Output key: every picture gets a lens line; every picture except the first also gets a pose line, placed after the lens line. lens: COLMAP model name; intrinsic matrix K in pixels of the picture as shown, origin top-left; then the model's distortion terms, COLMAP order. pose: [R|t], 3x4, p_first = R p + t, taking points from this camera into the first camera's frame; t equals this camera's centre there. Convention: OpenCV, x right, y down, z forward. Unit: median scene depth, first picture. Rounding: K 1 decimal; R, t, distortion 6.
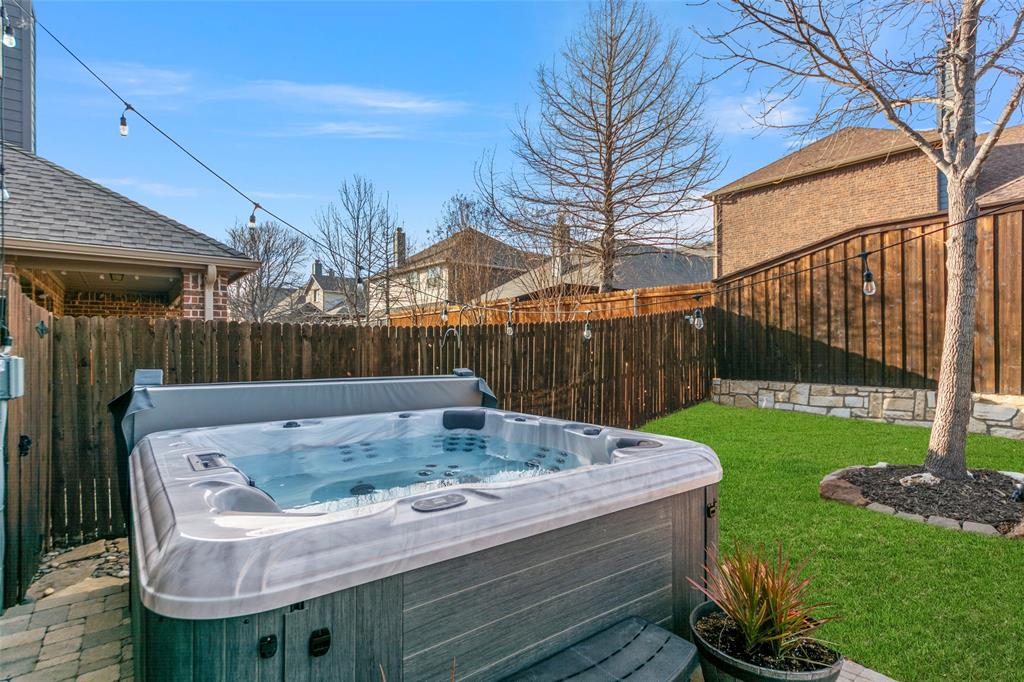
lens RADIAL K [[533.6, 0, 523.4], [0, 533.6, 339.9], [0, 0, 1]] dist [0.005699, 0.000112]
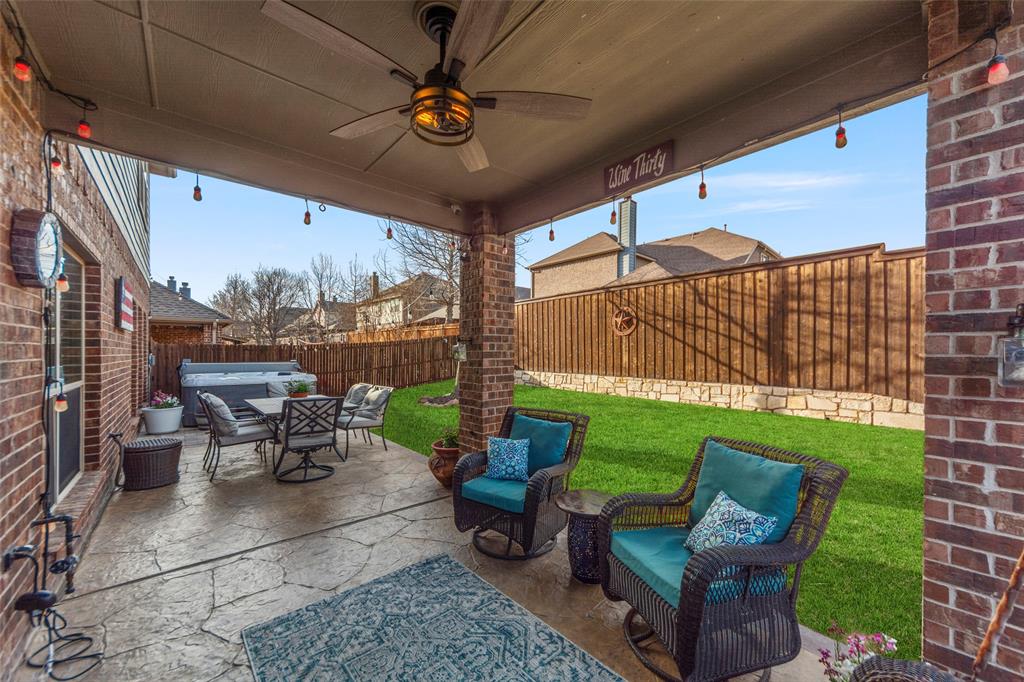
lens RADIAL K [[367.0, 0, 500.4], [0, 367.0, 347.3], [0, 0, 1]] dist [-0.001055, 0.000016]
pose [[0.997184, 0.004395, 0.074860, 0.486002], [-0.004665, 0.999983, 0.003433, -0.017786], [-0.074844, -0.003773, 0.997188, -0.646757]]
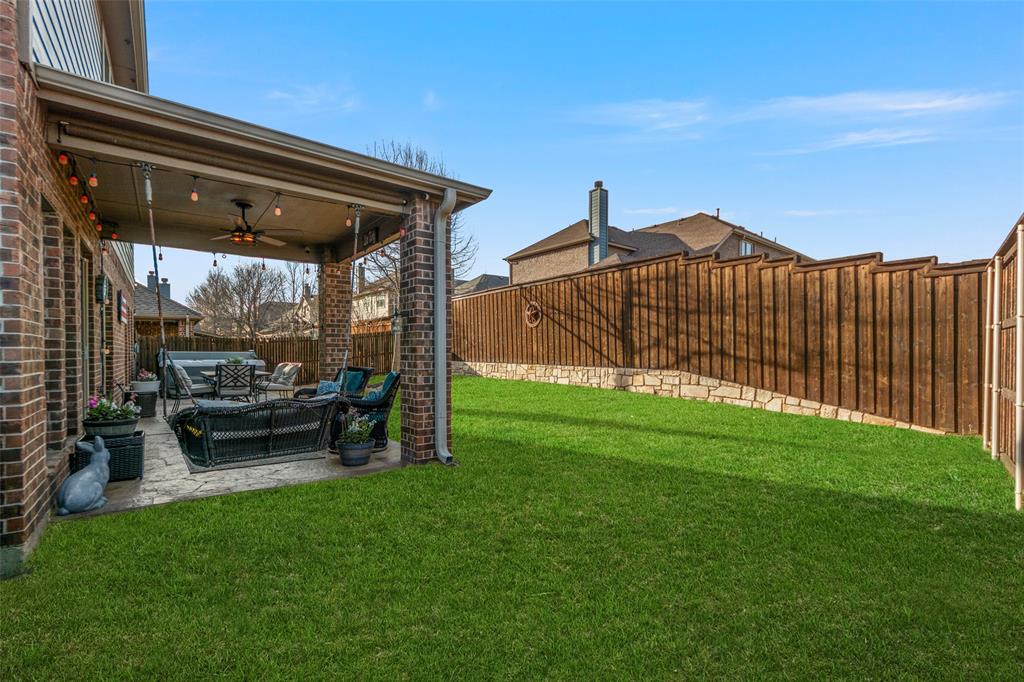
lens RADIAL K [[413.5, 0, 475.7], [0, 413.5, 349.4], [0, 0, 1]] dist [0.001601, -0.000185]
pose [[0.999977, 0.001817, 0.006513, 0.725995], [-0.001907, 0.999903, 0.013831, 0.003326], [-0.006487, -0.013843, 0.999883, -0.954402]]
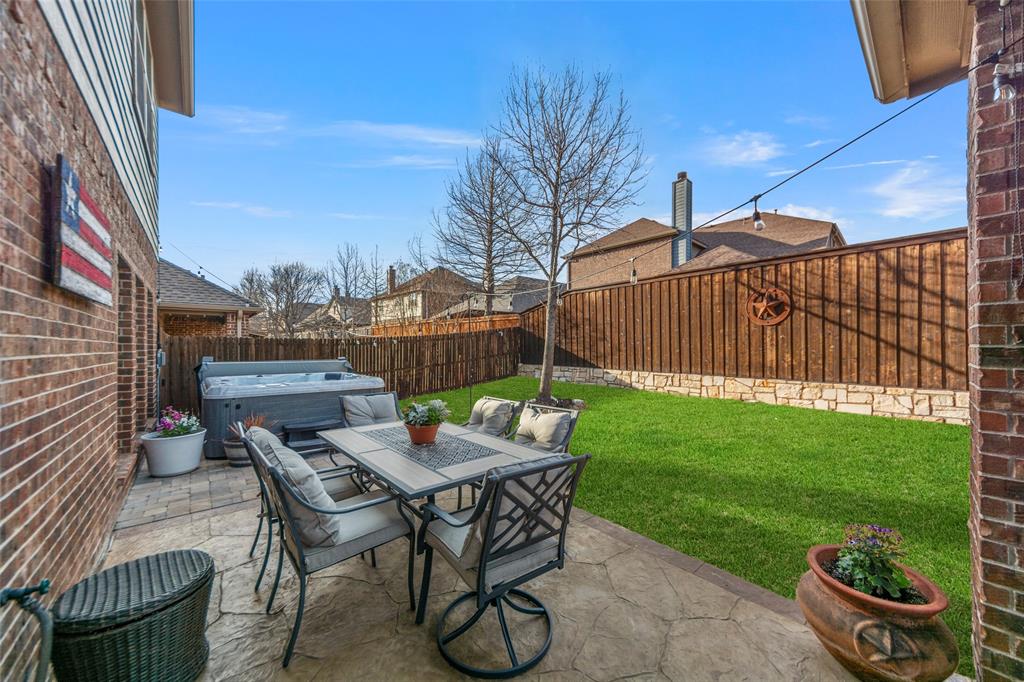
lens RADIAL K [[367.0, 0, 510.5], [0, 367.0, 343.0], [0, 0, 1]] dist [-0.001055, 0.000016]
pose [[0.997847, 0.003545, 0.065492, 0.291623], [-0.003929, 0.999976, 0.005726, -0.013269], [-0.065470, -0.005971, 0.997837, -0.394089]]
